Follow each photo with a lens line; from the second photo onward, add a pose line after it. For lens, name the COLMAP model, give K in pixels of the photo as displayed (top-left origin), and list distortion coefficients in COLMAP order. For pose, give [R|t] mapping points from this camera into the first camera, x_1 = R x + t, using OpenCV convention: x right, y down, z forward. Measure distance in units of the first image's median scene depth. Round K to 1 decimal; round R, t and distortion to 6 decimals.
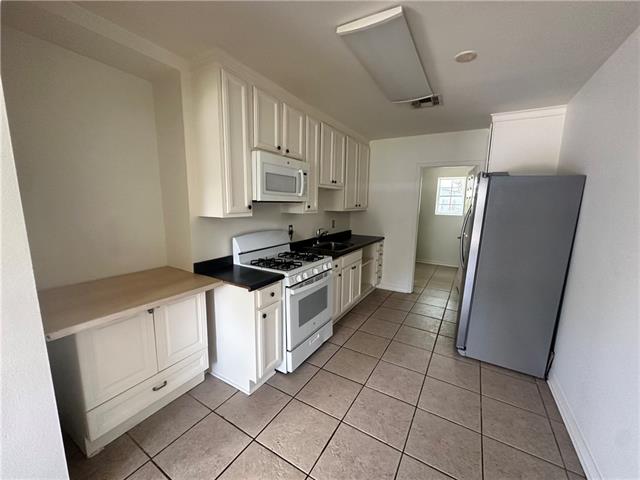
lens RADIAL K [[253.9, 0, 322.3], [0, 253.9, 240.0], [0, 0, 1]] dist [-0.003132, -0.000295]
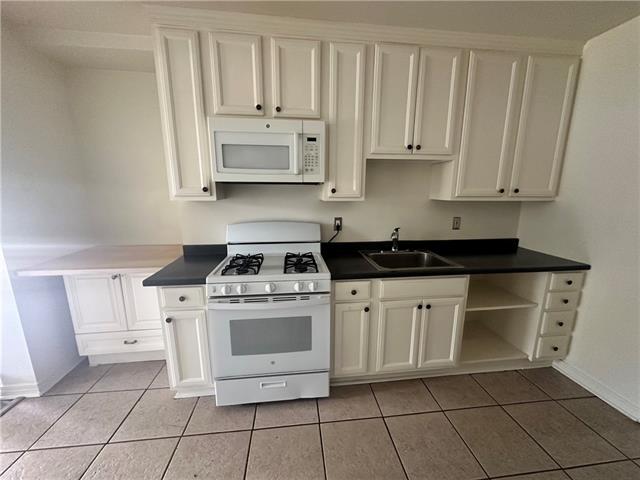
lens RADIAL K [[253.9, 0, 321.1], [0, 253.9, 240.5], [0, 0, 1]] dist [-0.003132, -0.000295]
pose [[0.609534, 0.146212, -0.779160, 0.461689], [-0.114712, 0.988768, 0.095807, -0.064513], [0.784417, 0.030981, 0.619460, 0.586521]]
